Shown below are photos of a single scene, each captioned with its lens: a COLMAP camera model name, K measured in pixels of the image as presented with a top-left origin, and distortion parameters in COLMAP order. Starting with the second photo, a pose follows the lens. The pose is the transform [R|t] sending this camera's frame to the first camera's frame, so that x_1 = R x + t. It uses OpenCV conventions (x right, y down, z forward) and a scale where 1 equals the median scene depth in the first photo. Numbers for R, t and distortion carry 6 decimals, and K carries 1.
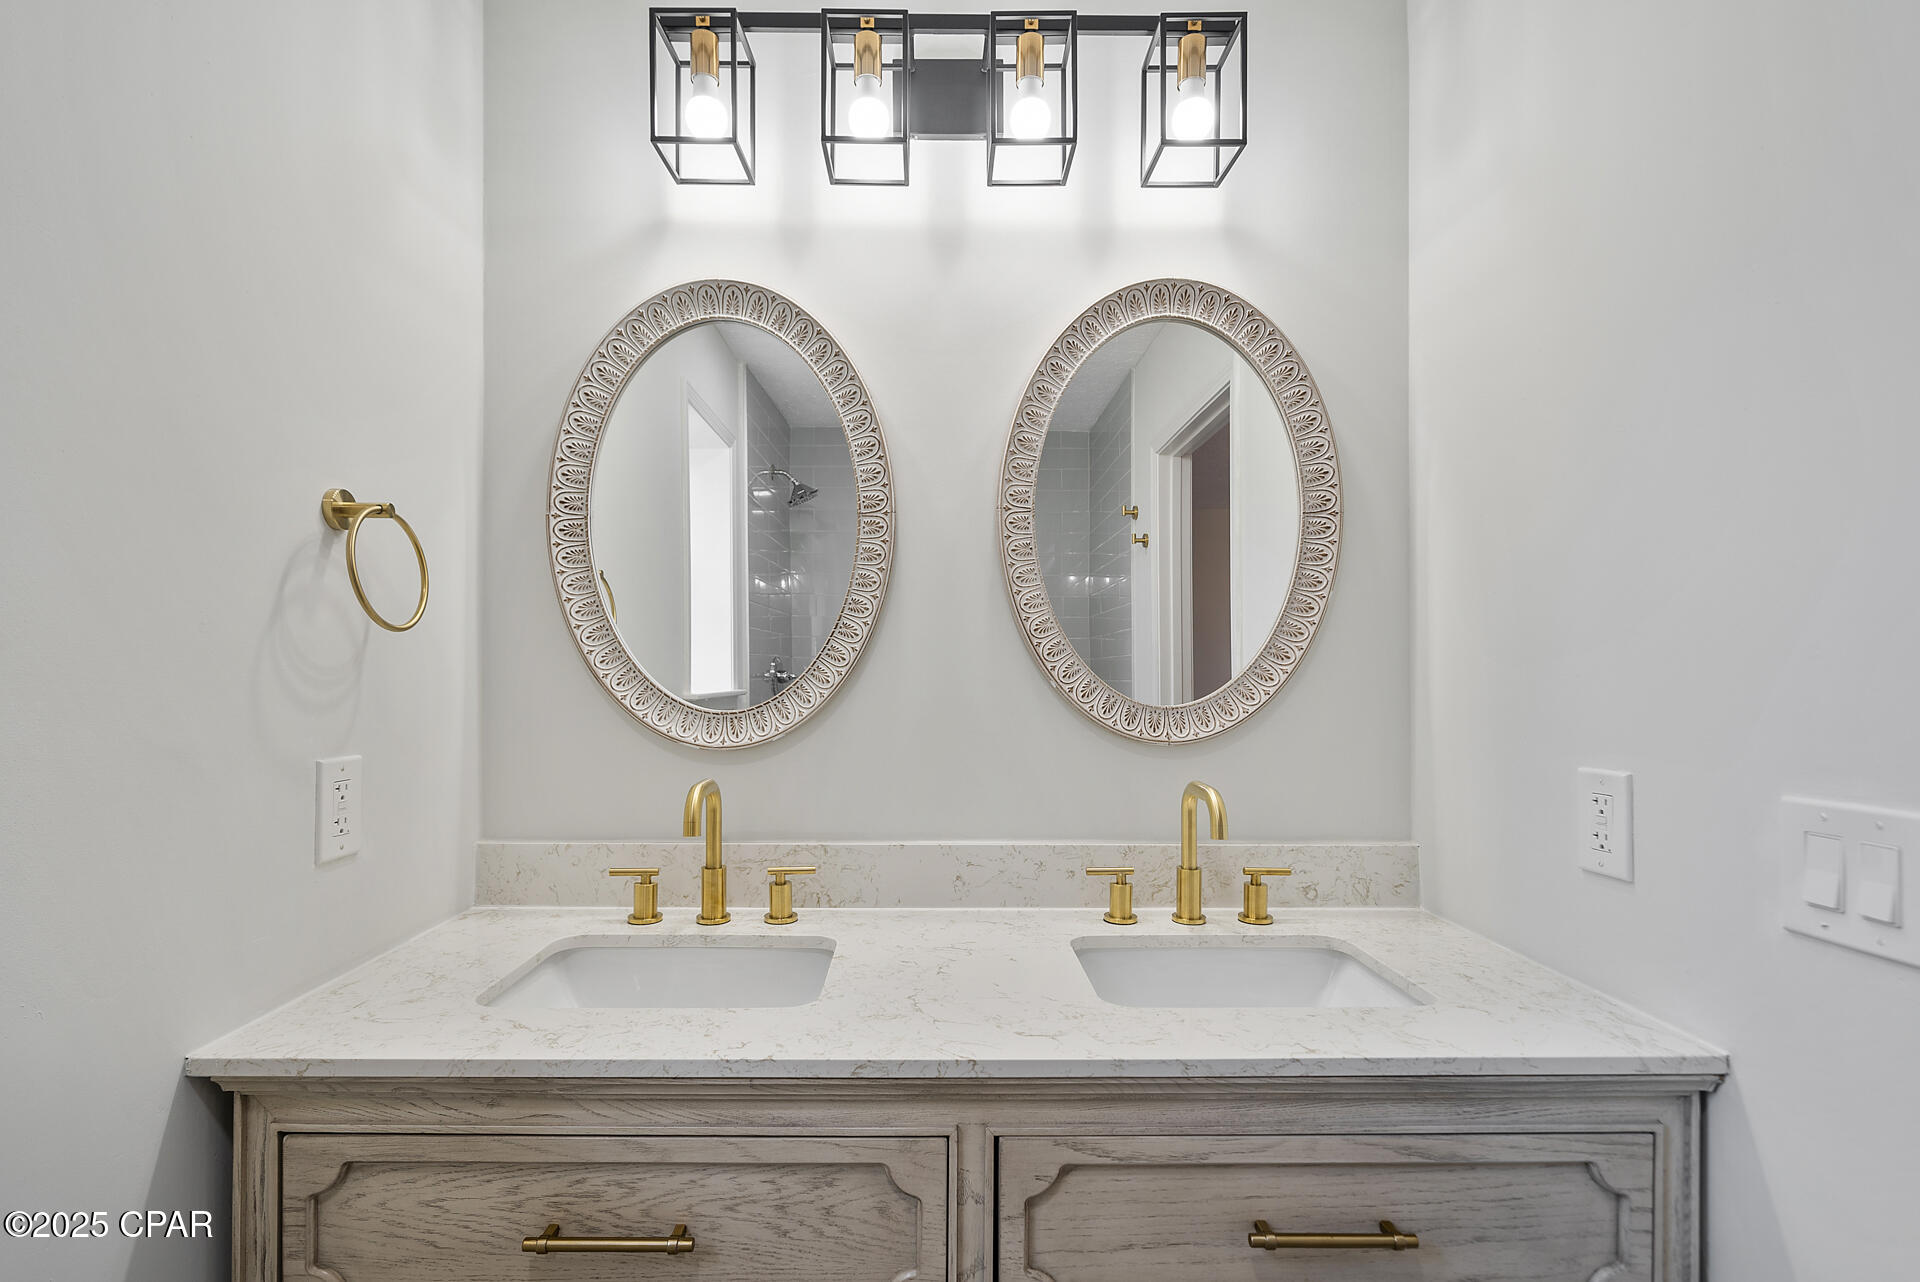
lens RADIAL K [[862.2, 0, 958.8], [0, 862.2, 652.0], [0, 0, 1]] dist [0.004297, 0.000423]
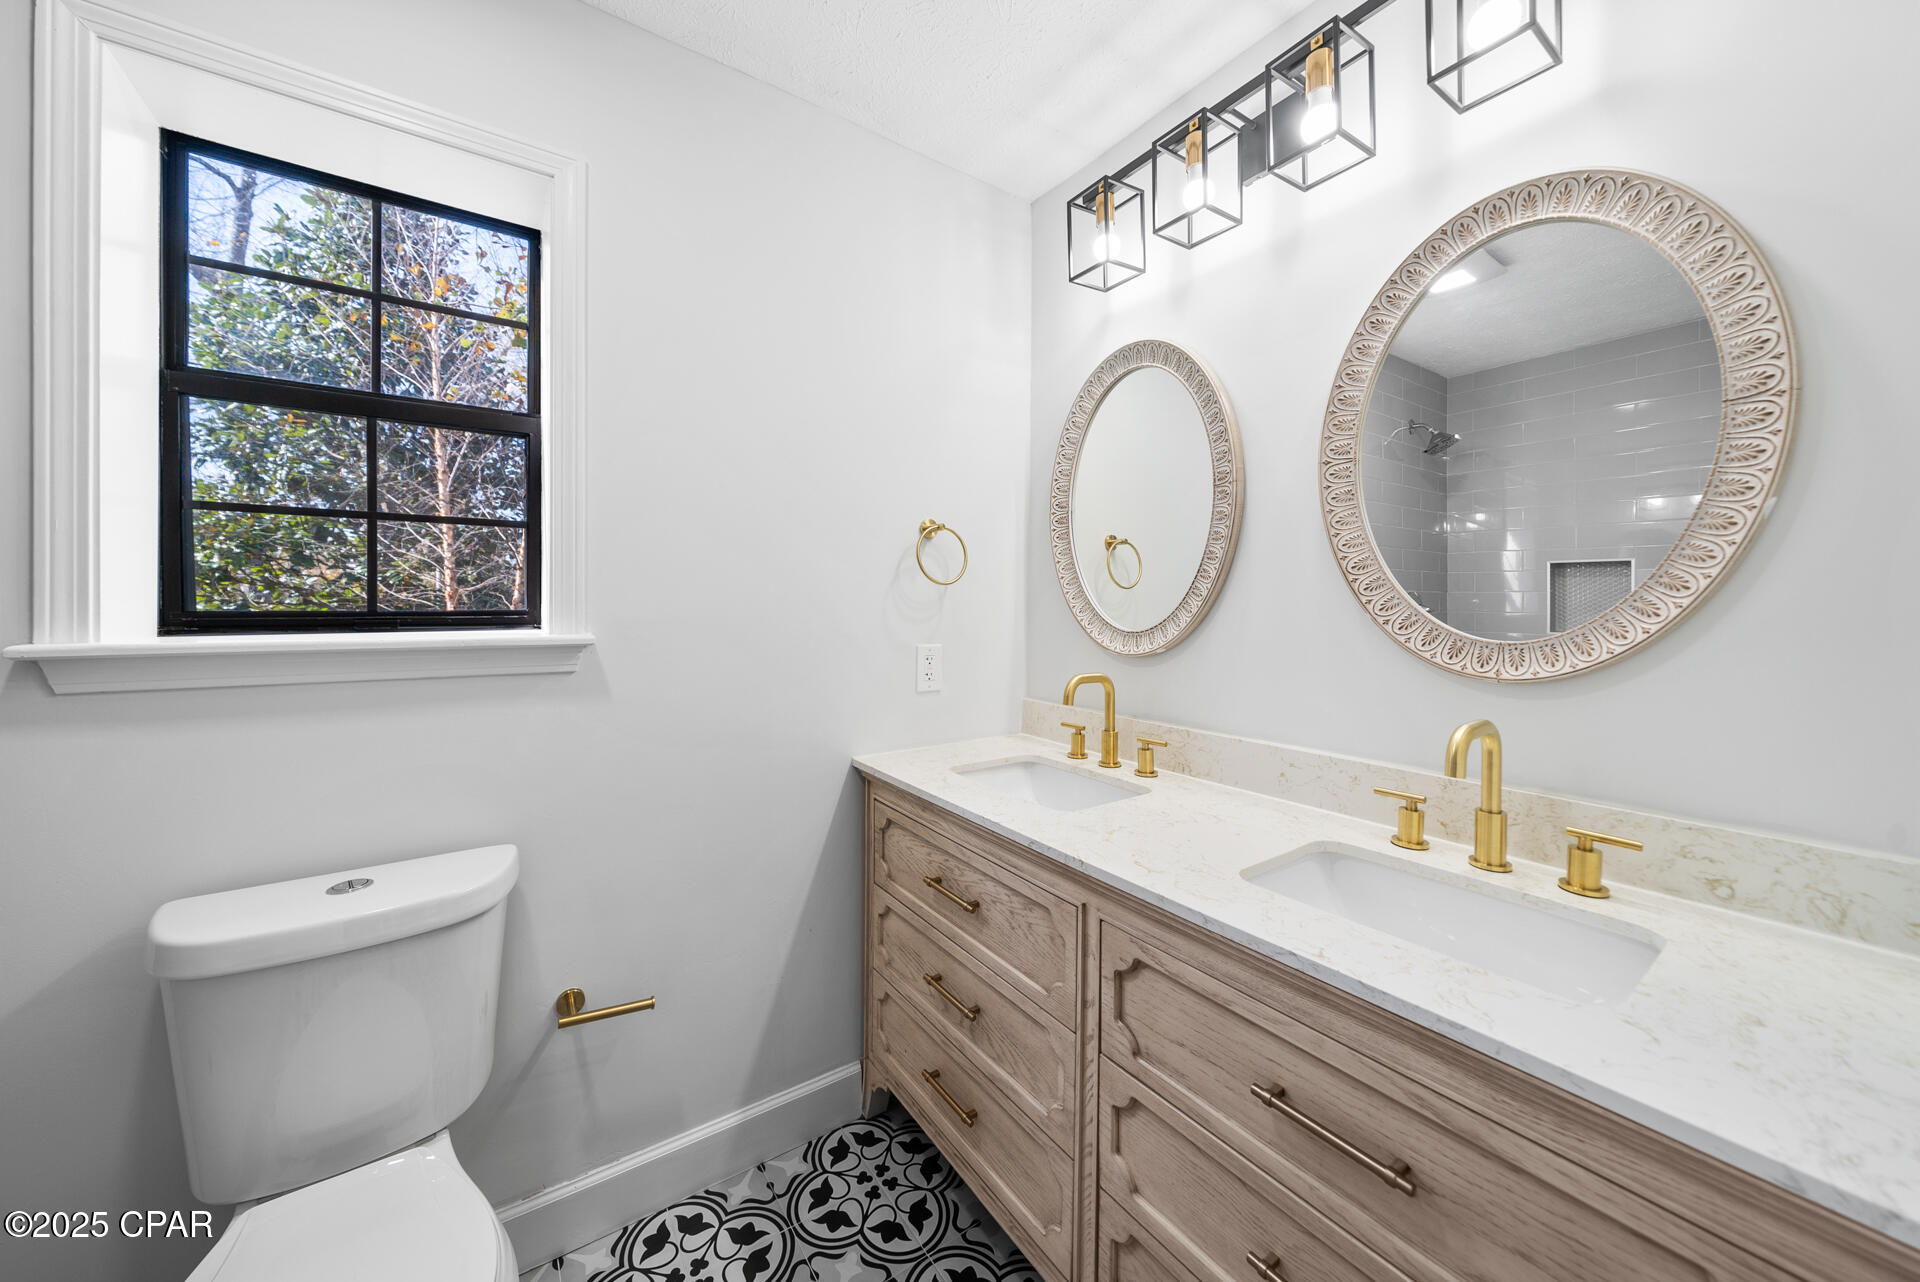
lens RADIAL K [[665.1, 0, 935.3], [0, 665.1, 608.0], [0, 0, 1]] dist [-0.001120, -0.000164]
pose [[0.546699, 0.003038, -0.837324, 0.820908], [0.020991, 0.999629, 0.017333, 0.007753], [0.837066, -0.027052, 0.546433, 0.161592]]
